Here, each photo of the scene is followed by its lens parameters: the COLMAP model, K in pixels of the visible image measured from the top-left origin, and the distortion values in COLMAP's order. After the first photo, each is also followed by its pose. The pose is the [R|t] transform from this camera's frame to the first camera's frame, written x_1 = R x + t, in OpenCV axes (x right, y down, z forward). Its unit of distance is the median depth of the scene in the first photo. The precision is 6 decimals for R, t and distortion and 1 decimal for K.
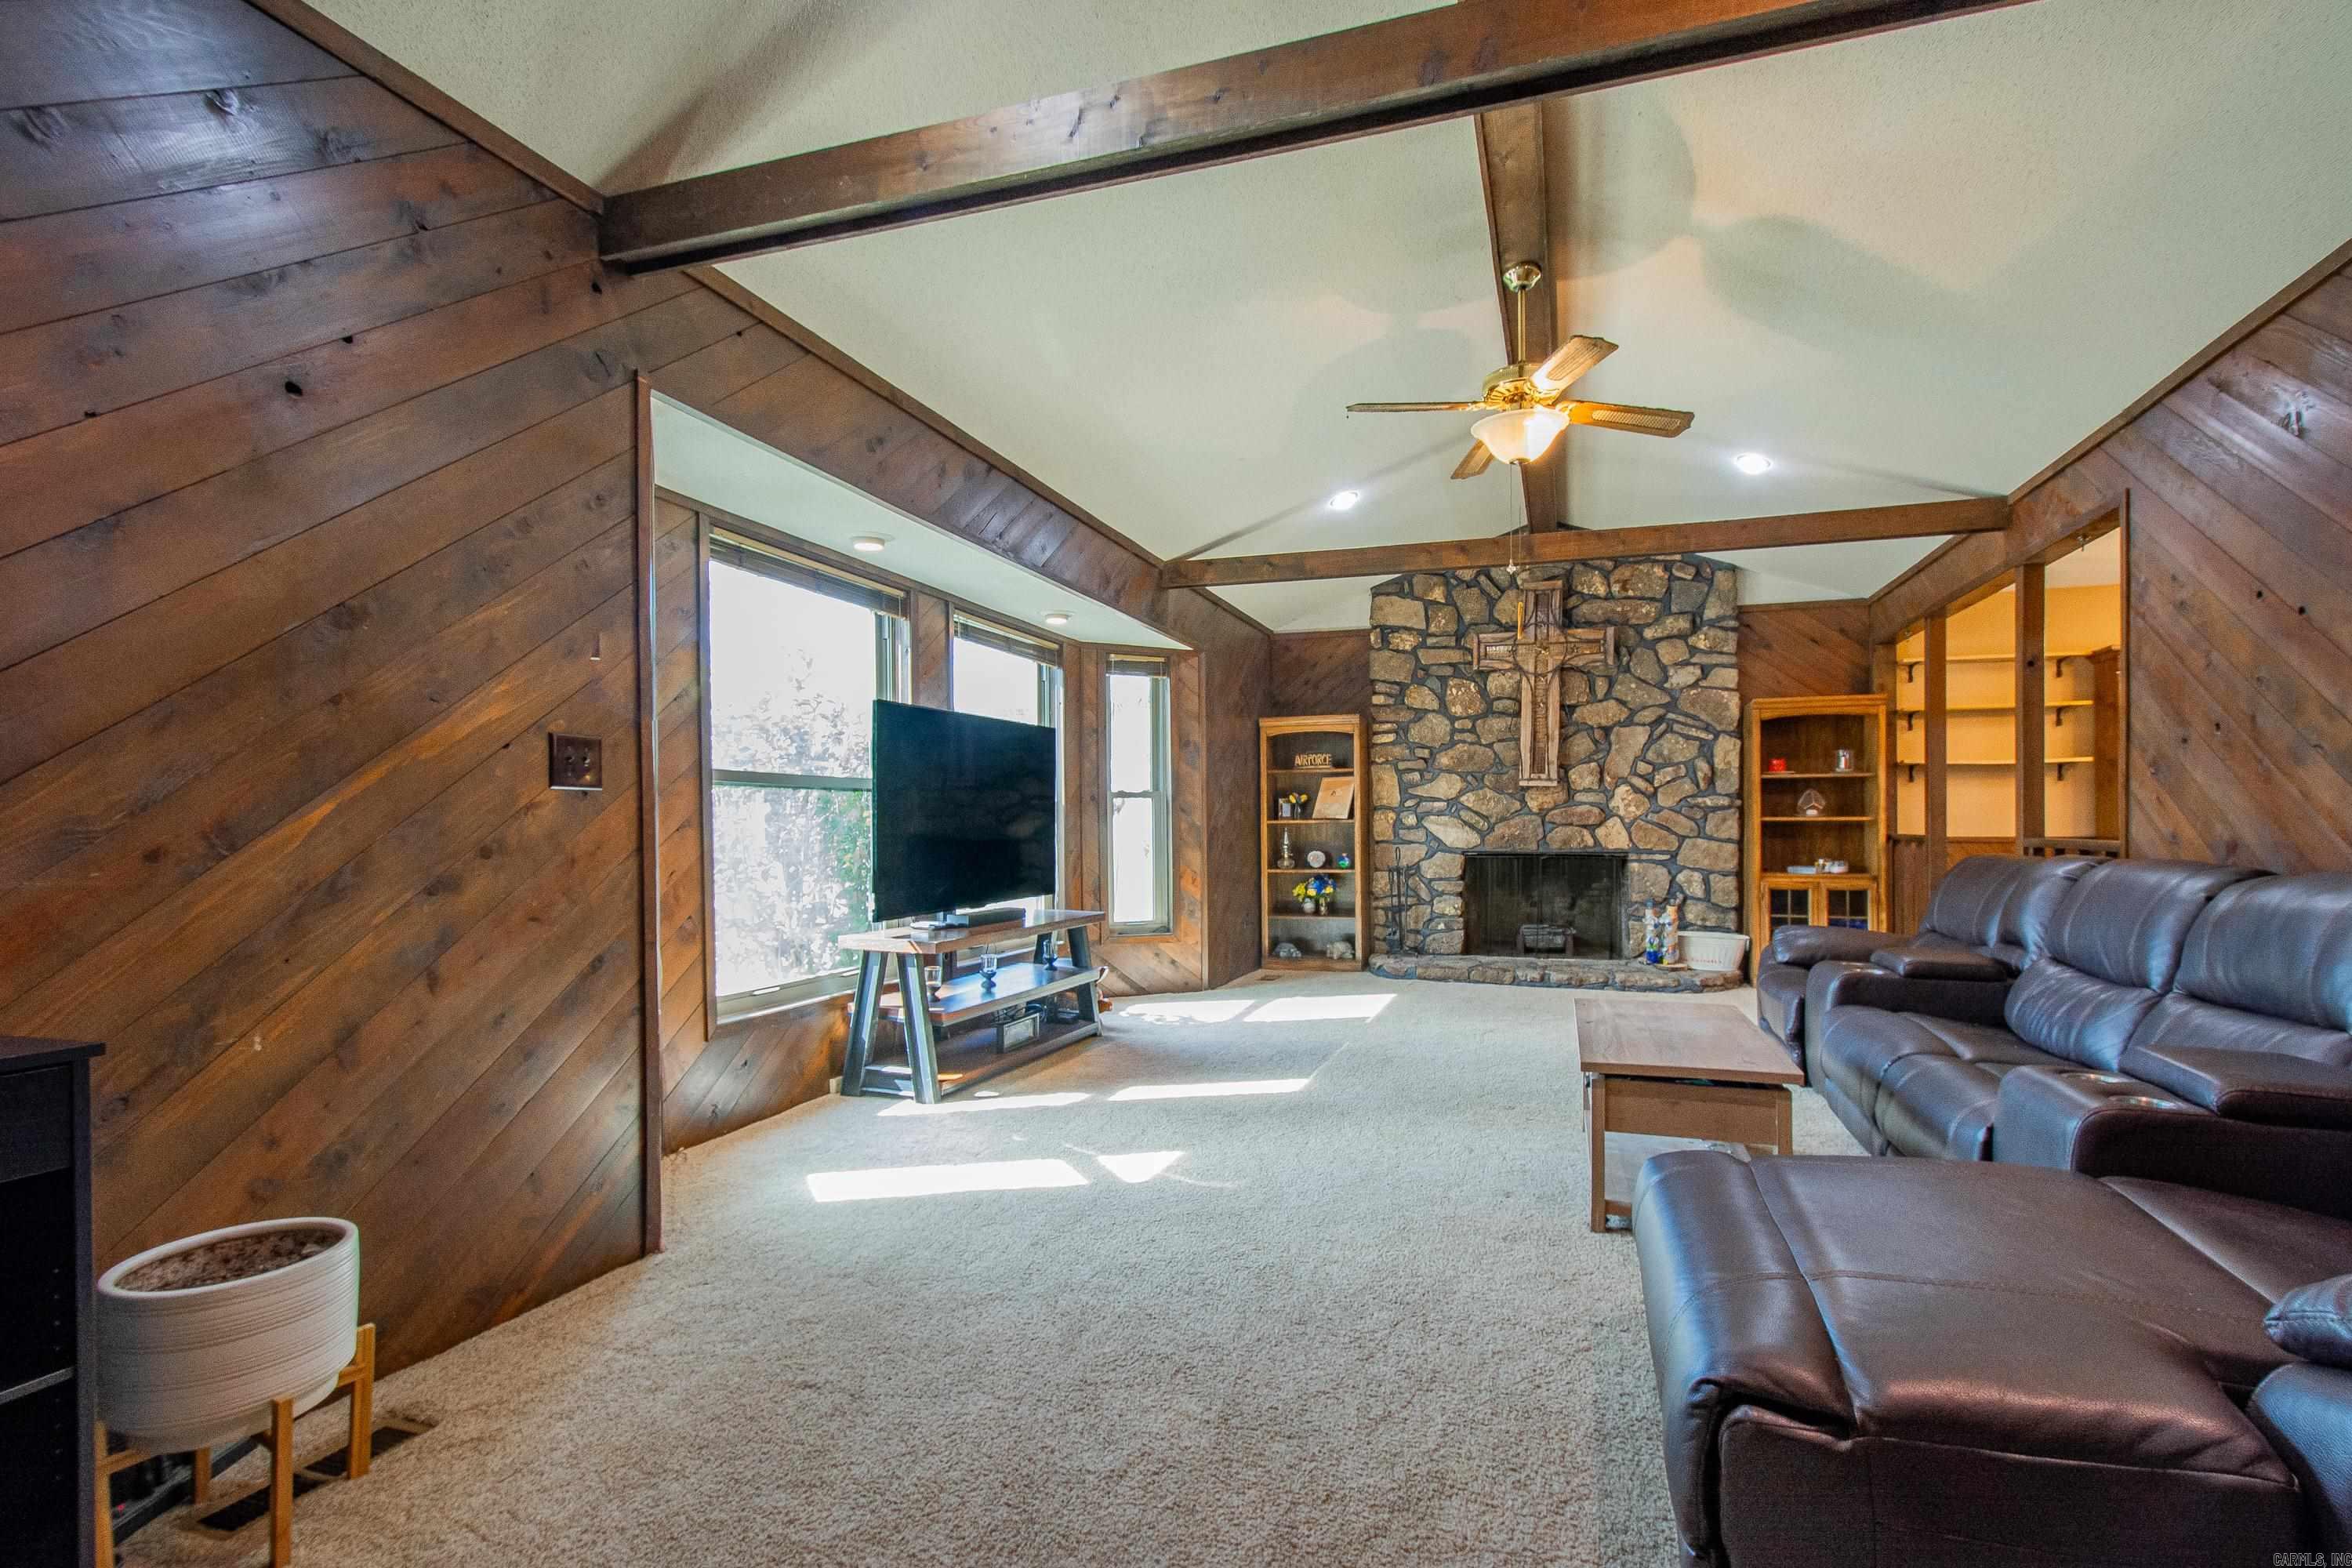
lens RADIAL K [[1055.9, 0, 1206.5], [0, 1055.9, 823.2], [0, 0, 1]] dist [0.000900, 0.000293]
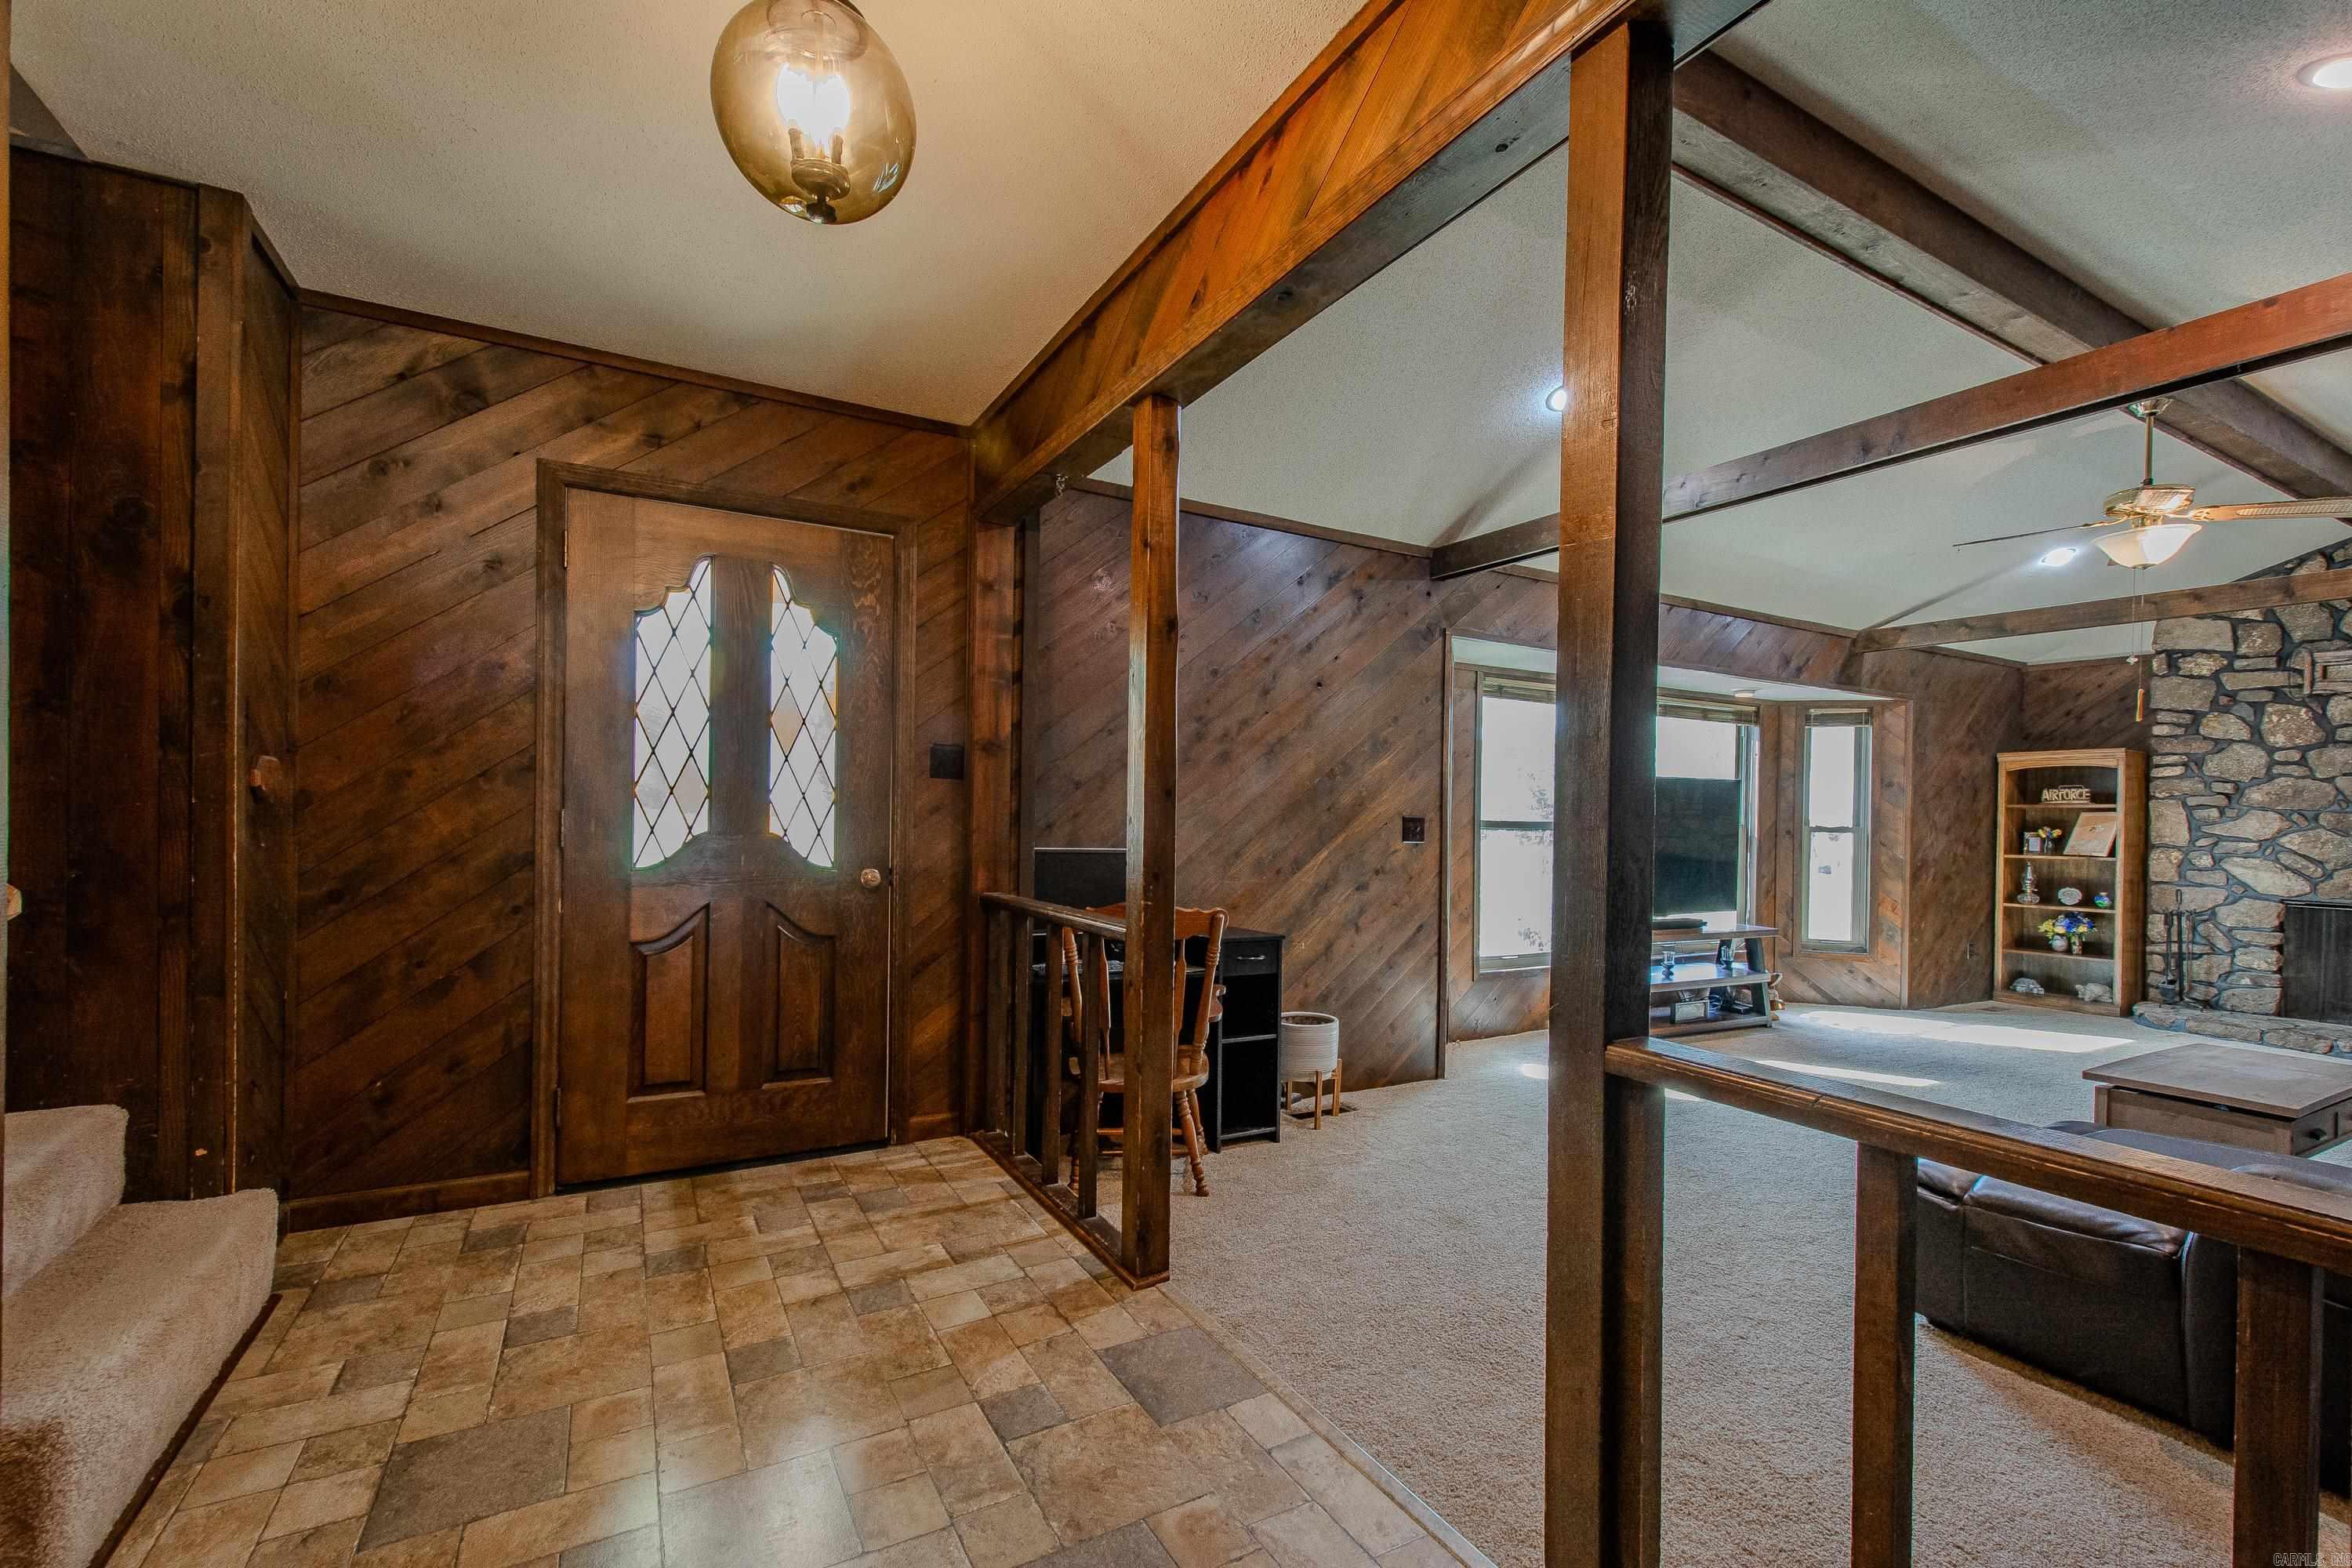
lens RADIAL K [[1006.9, 0, 1199.2], [0, 1006.9, 820.0], [0, 0, 1]] dist [0.001168, -0.000435]
pose [[0.747274, 0.020707, -0.664193, 0.135785], [-0.022393, 0.999731, 0.005973, -0.027013], [0.664139, 0.010410, 0.747537, -0.256599]]
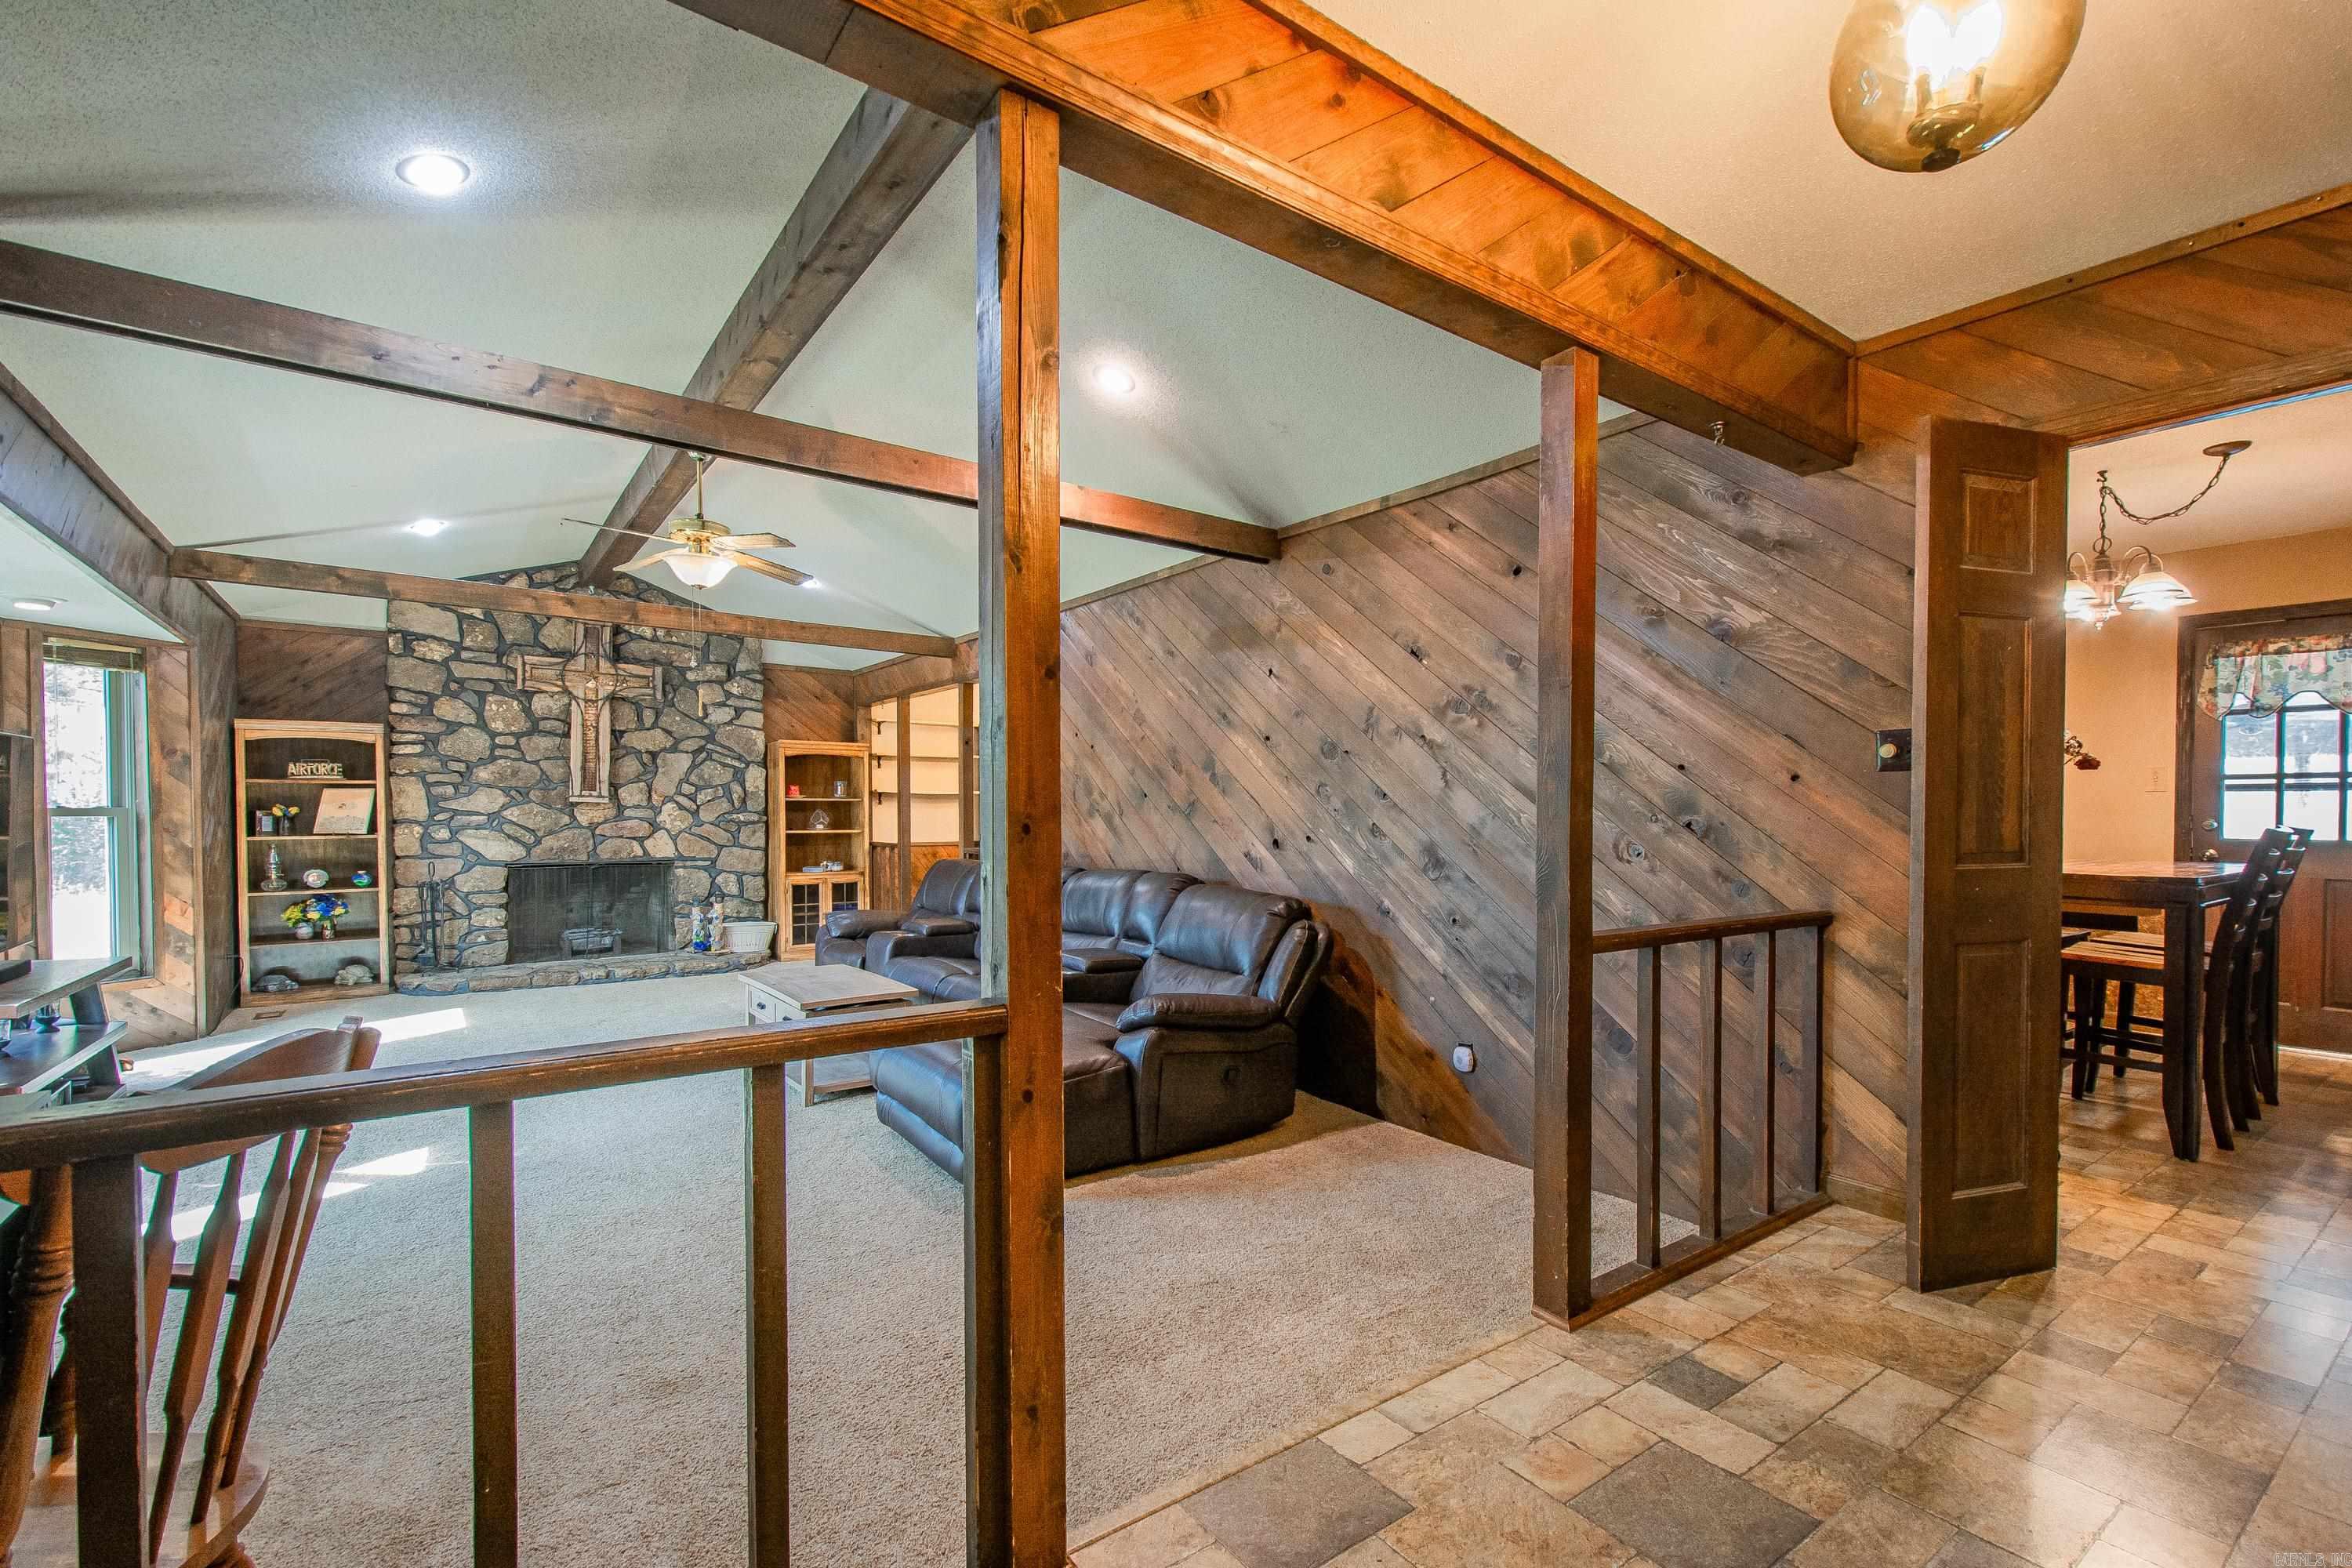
lens RADIAL K [[1050.4, 0, 1223.4], [0, 1050.4, 826.3], [0, 0, 1]] dist [0.014554, -0.007423]
pose [[0.561585, -0.008451, 0.827376, -0.236111], [-0.001721, 0.999934, 0.011382, -0.025407], [-0.827418, -0.007816, 0.561533, -0.170981]]
